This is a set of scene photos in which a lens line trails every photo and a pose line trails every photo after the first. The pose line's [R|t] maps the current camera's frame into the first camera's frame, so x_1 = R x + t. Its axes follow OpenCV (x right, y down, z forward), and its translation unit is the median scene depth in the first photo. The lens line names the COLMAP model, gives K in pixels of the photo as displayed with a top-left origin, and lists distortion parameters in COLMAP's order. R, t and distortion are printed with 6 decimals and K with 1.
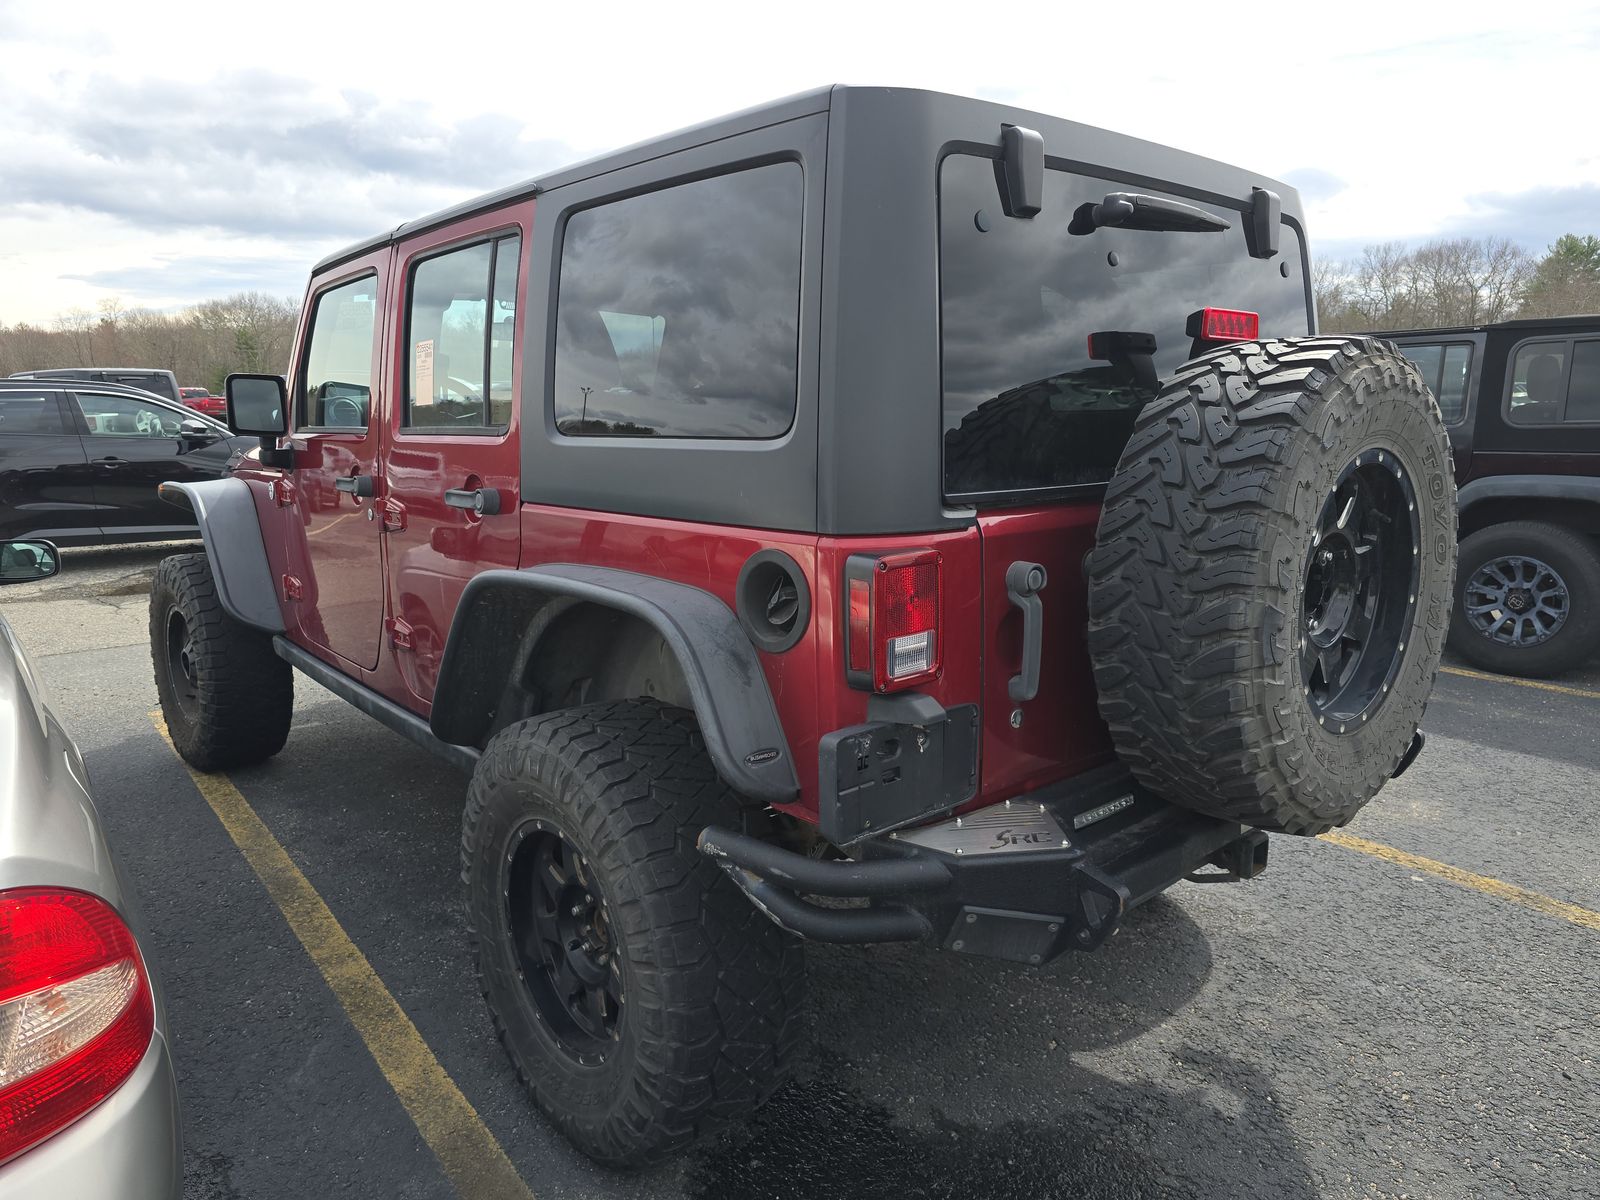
lens RADIAL K [[1079.5, 0, 794.7], [0, 1079.5, 591.5], [0, 0, 1]] dist [0.056231, -0.053650]
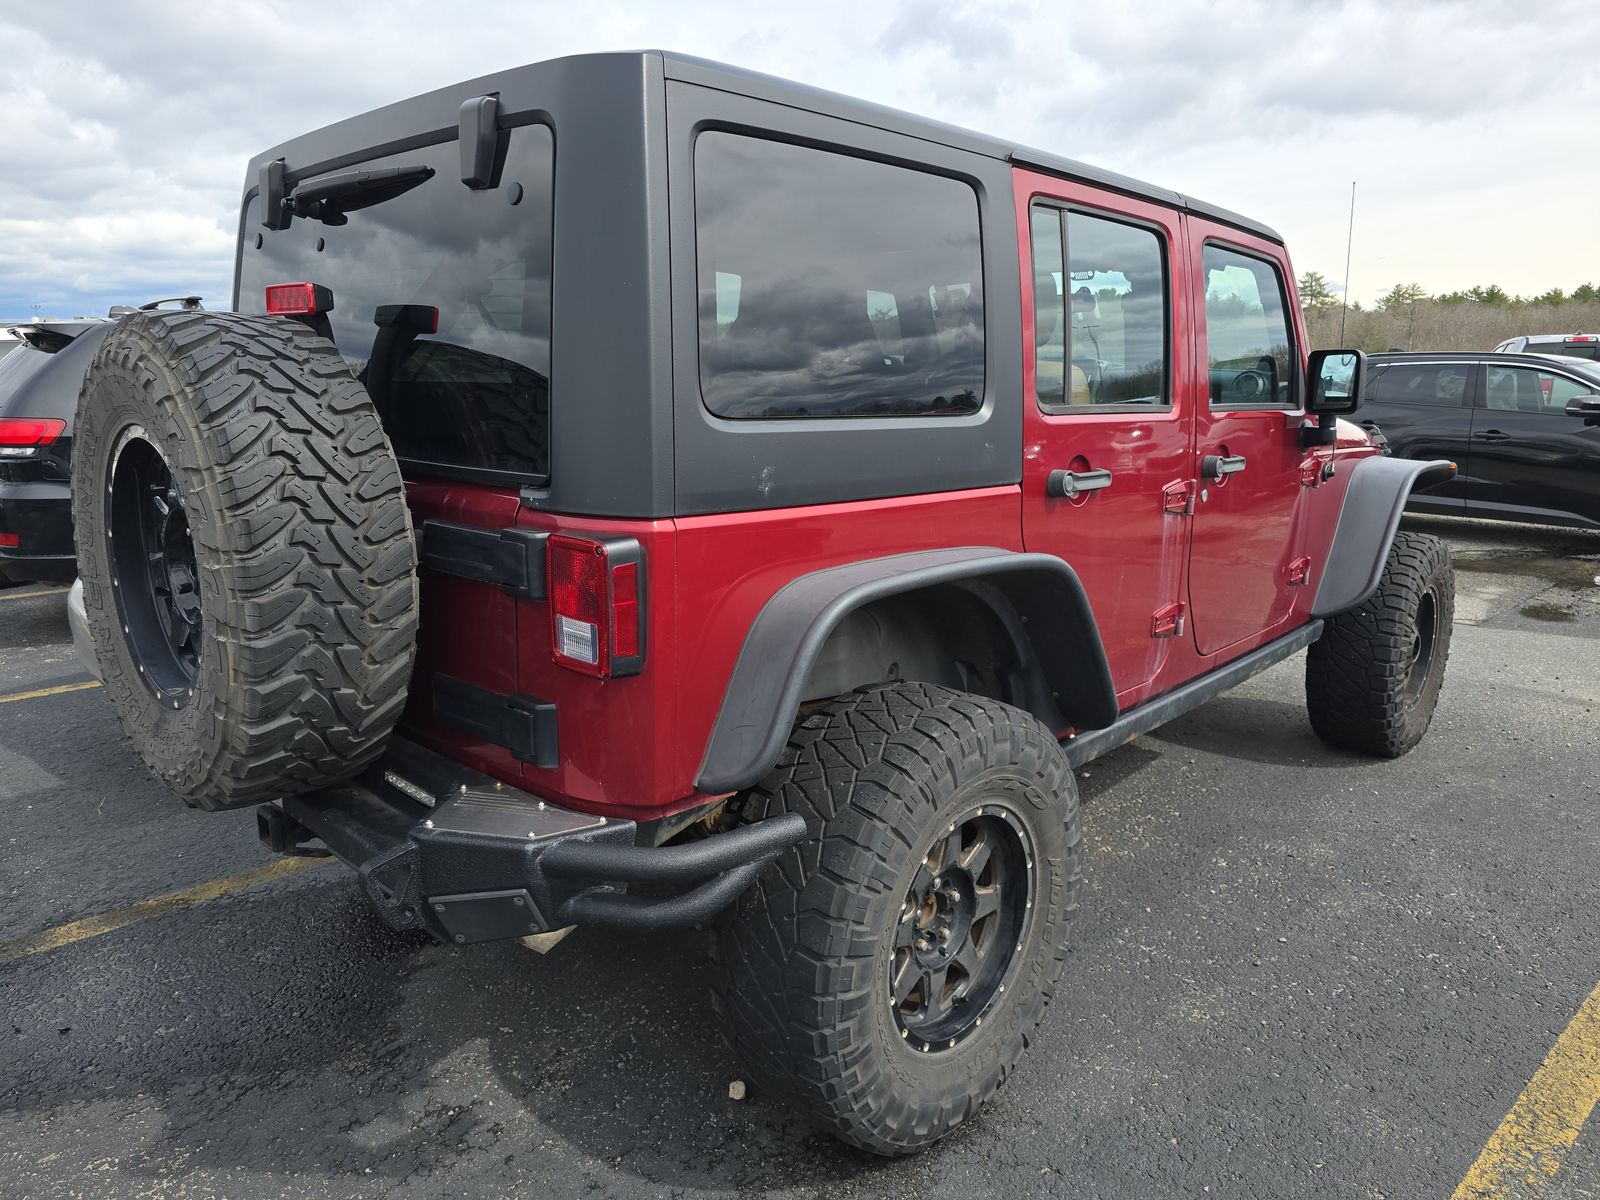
lens RADIAL K [[1079.5, 0, 794.7], [0, 1079.5, 591.5], [0, 0, 1]] dist [0.056231, -0.053650]
pose [[0.082382, 0.202266, -0.975859, 1.174256], [-0.177945, 0.966438, 0.185291, -0.202690], [0.980586, 0.158385, 0.115609, 1.110283]]
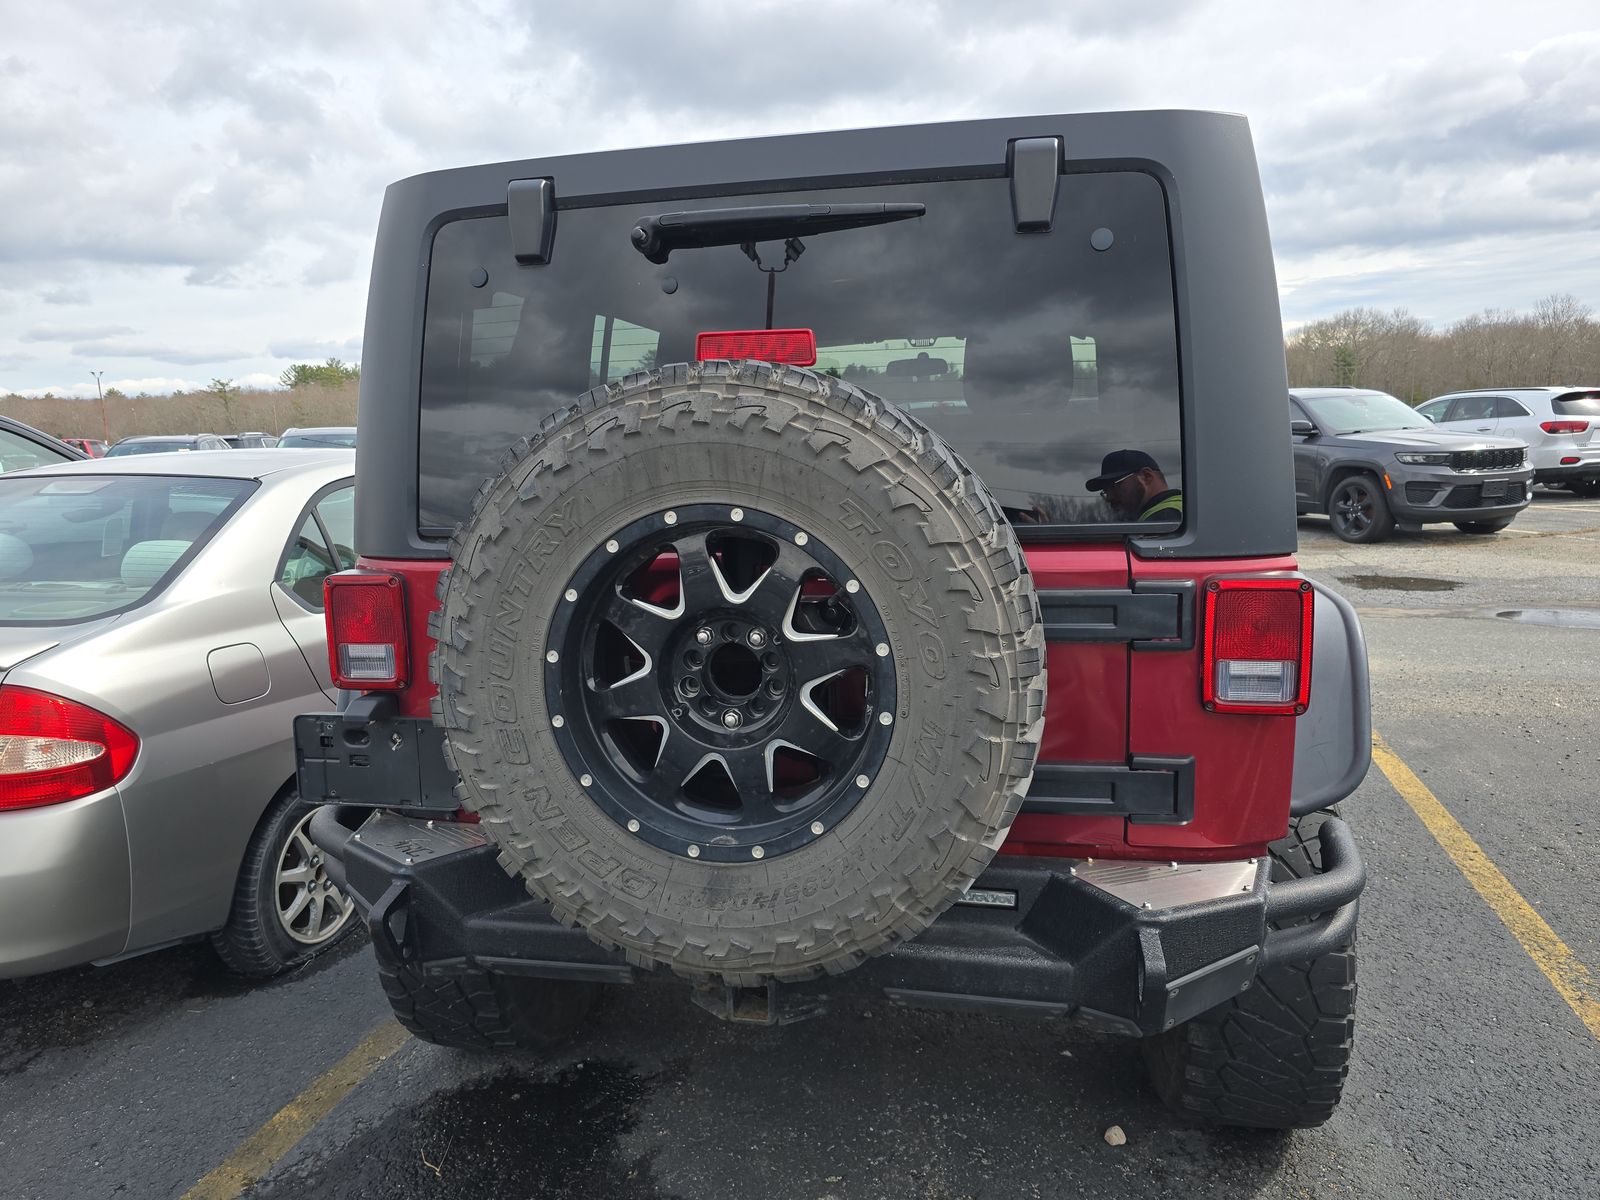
lens RADIAL K [[1079.5, 0, 794.7], [0, 1079.5, 591.5], [0, 0, 1]] dist [0.056231, -0.053650]
pose [[0.594667, 0.100654, -0.797646, 0.884751], [-0.112145, 0.992818, 0.041676, -0.079569], [0.796112, 0.064669, 0.601684, 0.439080]]
